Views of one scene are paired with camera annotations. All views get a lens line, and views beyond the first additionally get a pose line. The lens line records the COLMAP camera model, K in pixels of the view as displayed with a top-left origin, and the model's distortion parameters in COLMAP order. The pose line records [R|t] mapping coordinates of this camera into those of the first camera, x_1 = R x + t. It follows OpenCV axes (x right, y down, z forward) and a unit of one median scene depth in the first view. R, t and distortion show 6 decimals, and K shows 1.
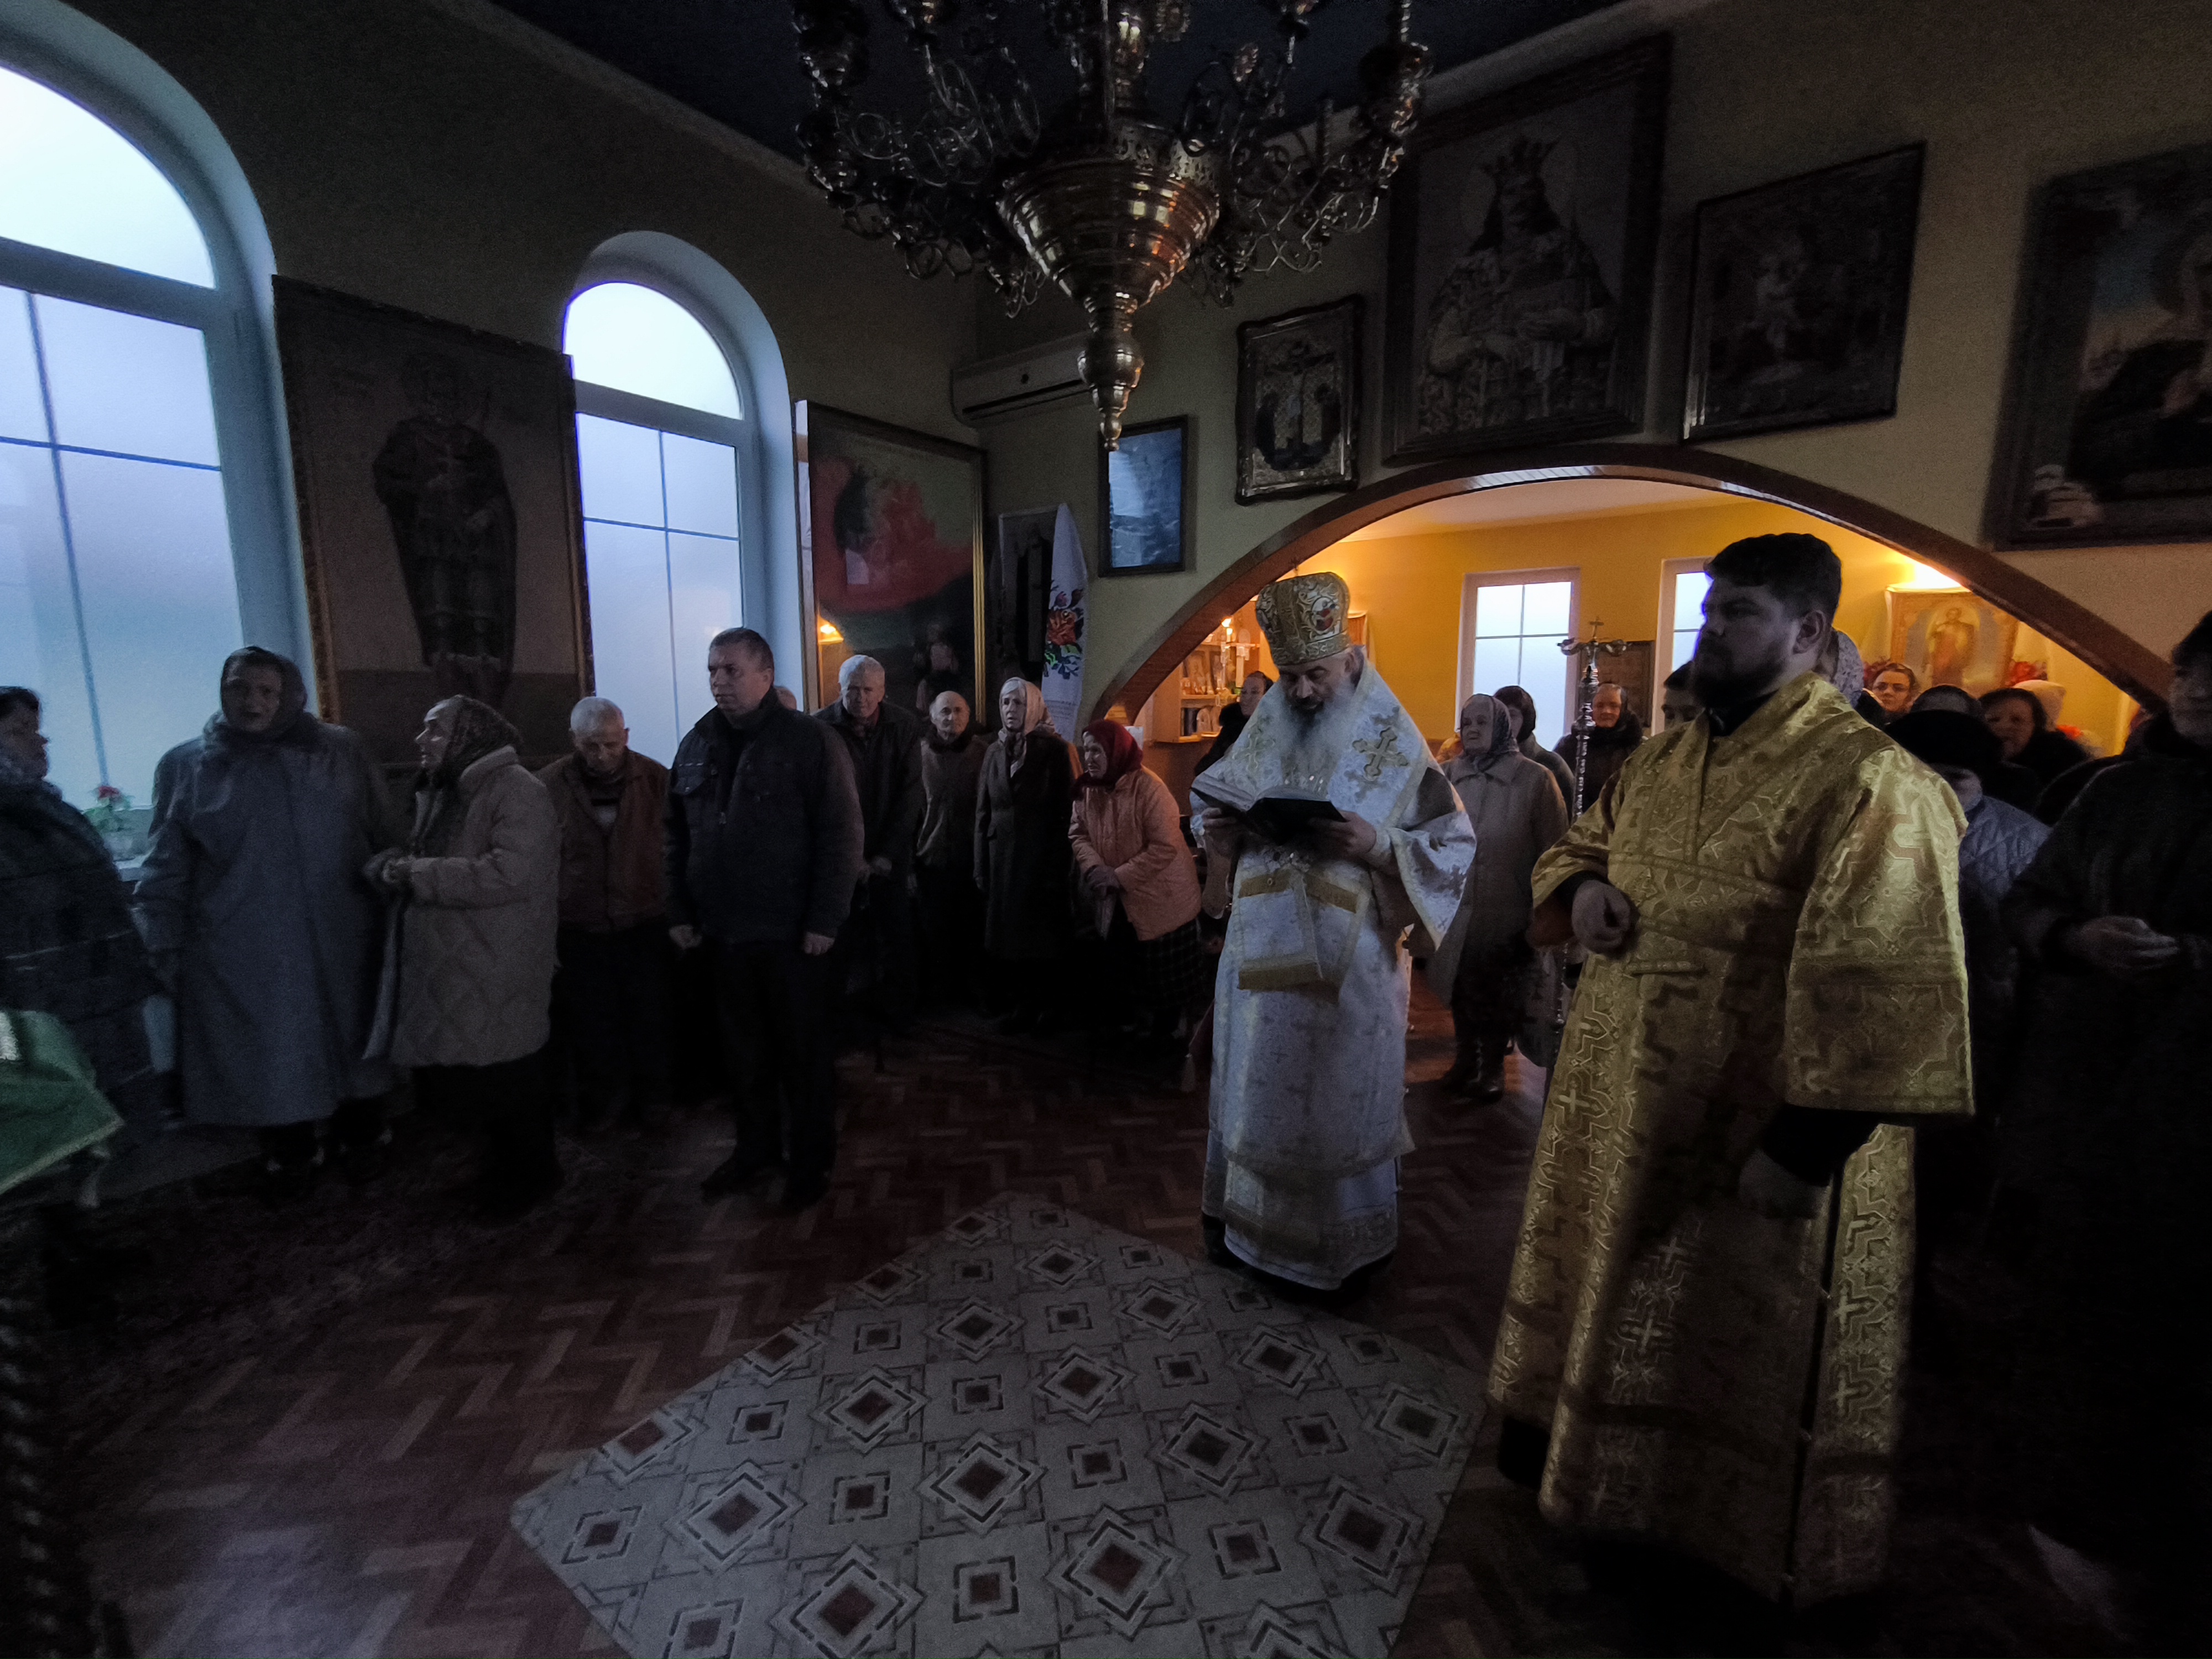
lens RADIAL K [[955.5, 0, 1091.1], [0, 955.5, 836.8], [0, 0, 1]] dist [-0.003802, 0.006065]
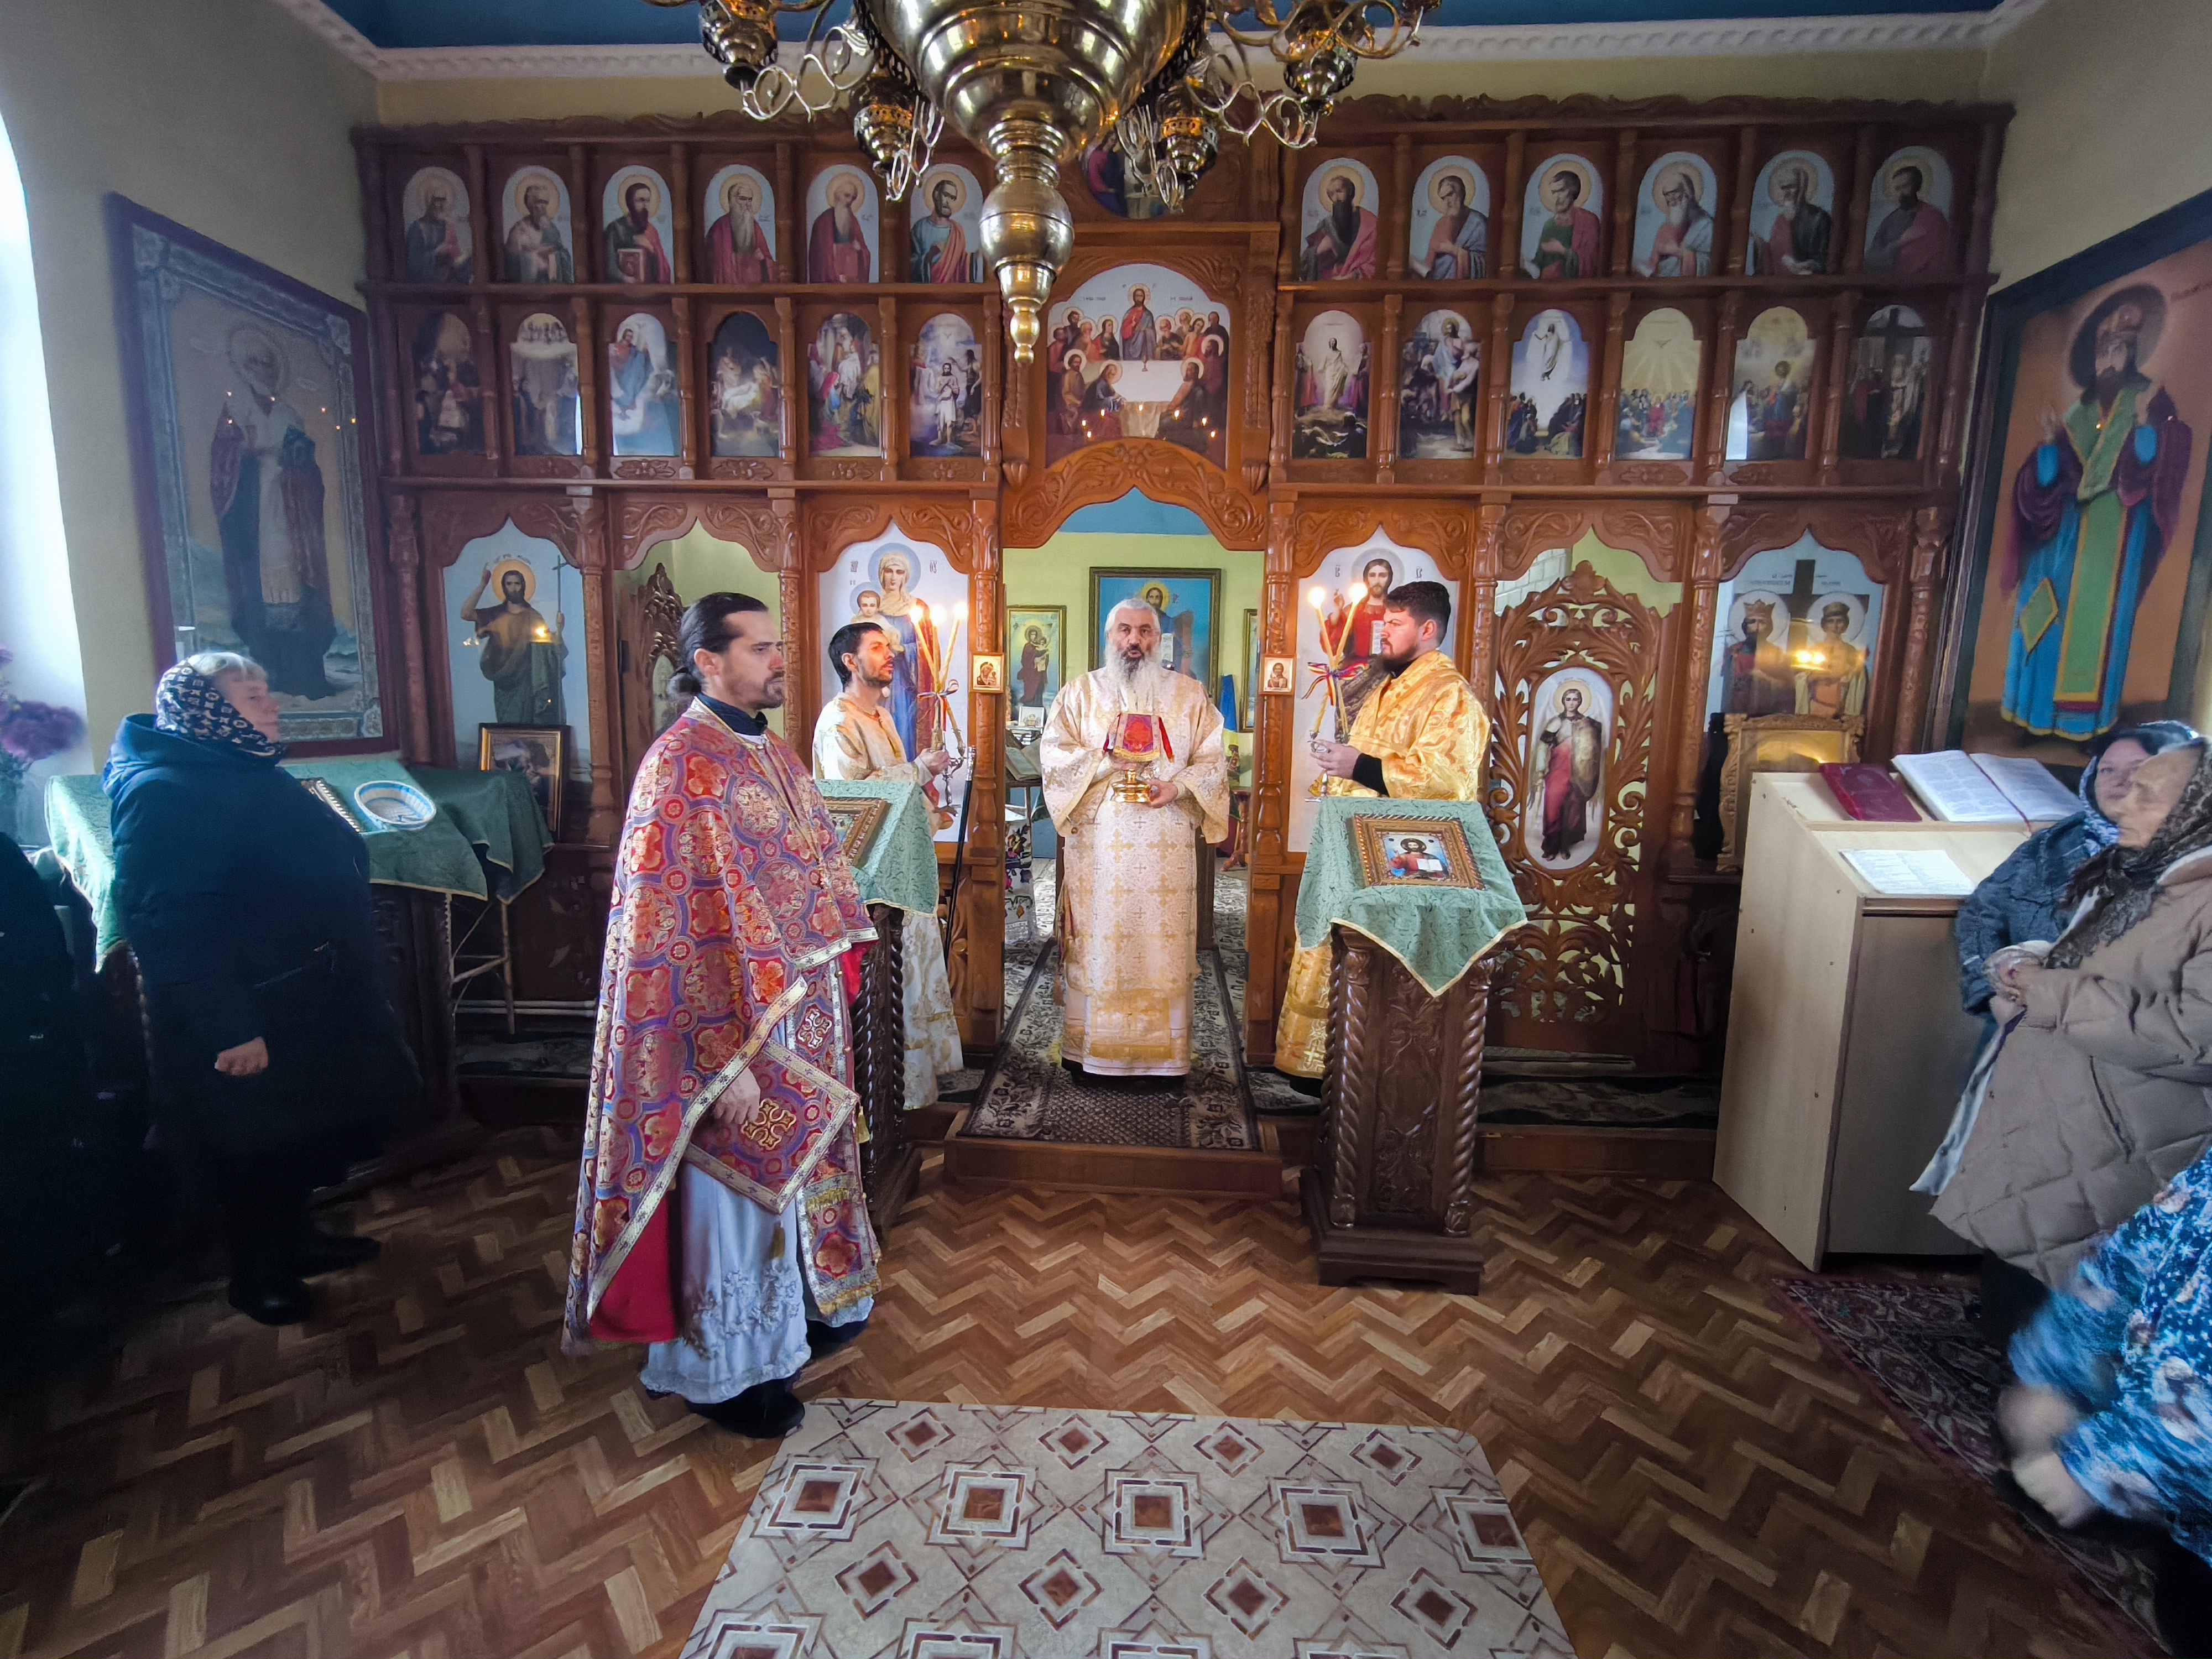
lens RADIAL K [[955.5, 0, 1103.7], [0, 955.5, 821.3], [0, 0, 1]] dist [-0.003802, 0.006065]
pose [[-0.832061, 0.049599, -0.552461, 0.227313], [-0.104536, 0.964125, 0.243999, -0.150017], [0.544744, 0.260774, -0.797026, 0.997310]]
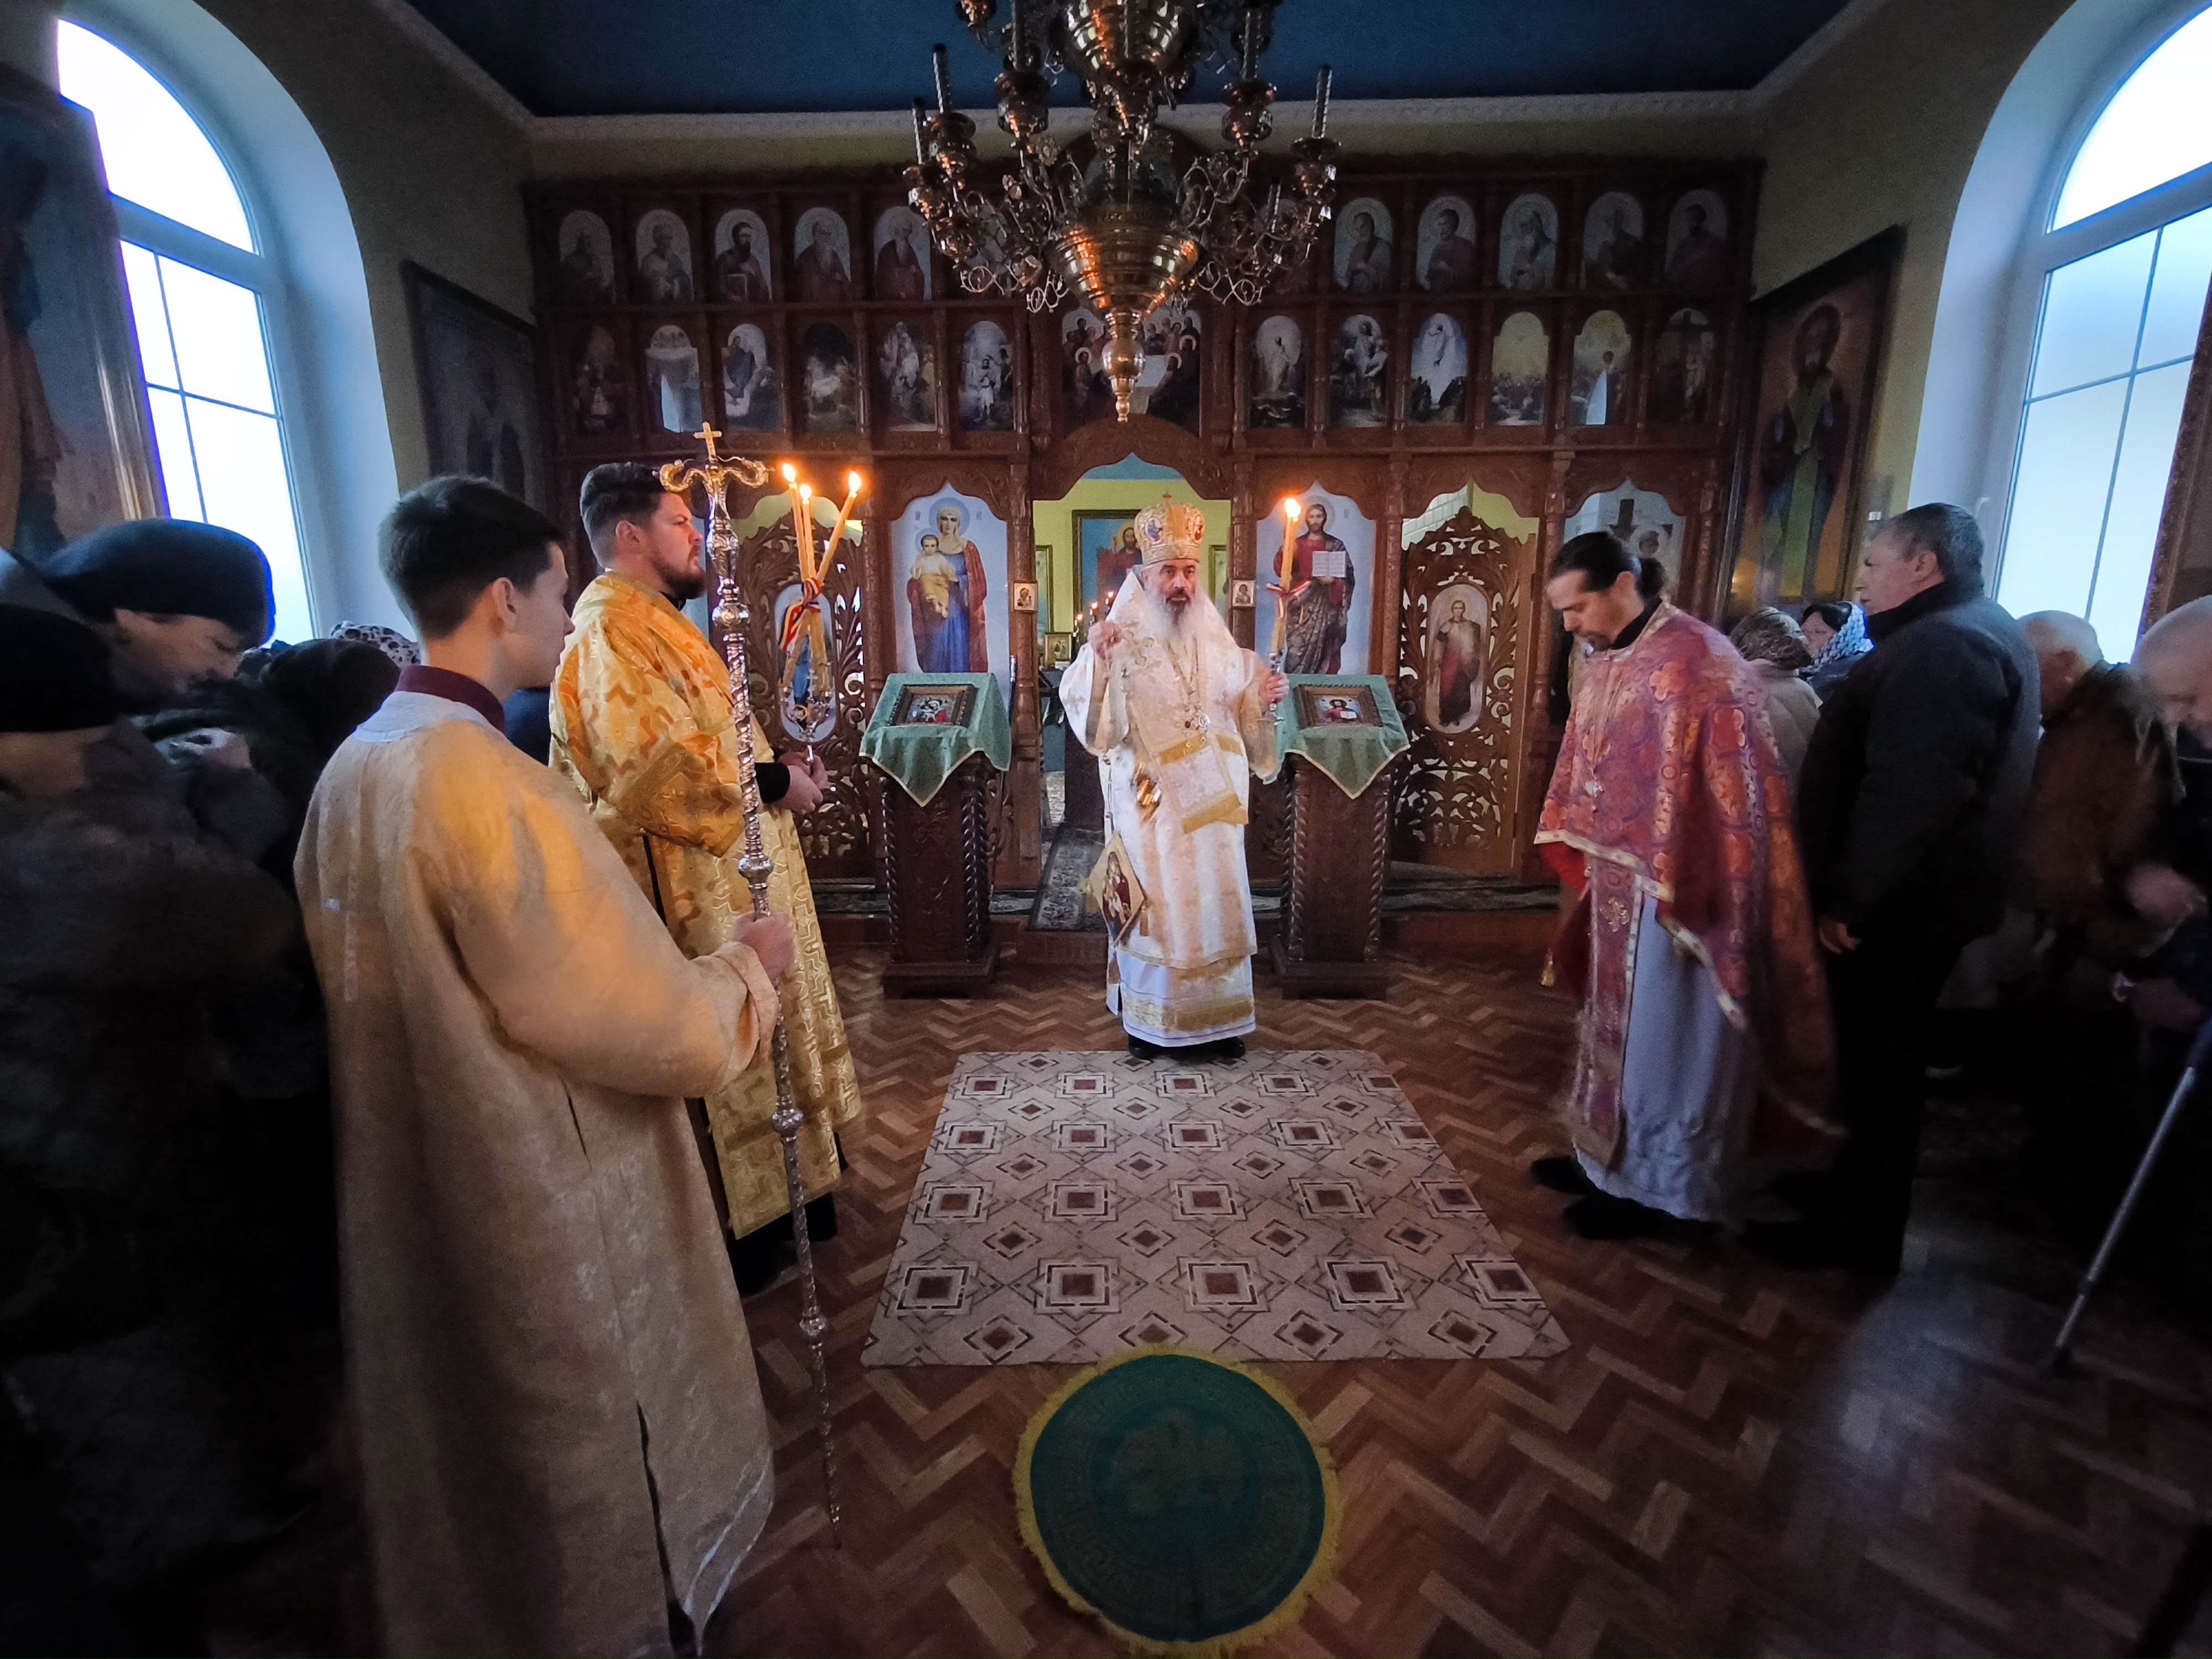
lens RADIAL K [[955.5, 0, 1099.9], [0, 955.5, 810.9], [0, 0, 1]] dist [-0.003802, 0.006065]
pose [[-0.810026, 0.103746, -0.577143, 0.563191], [-0.084014, 0.953538, 0.289321, -0.154246], [0.580344, 0.282846, -0.763675, 1.333103]]
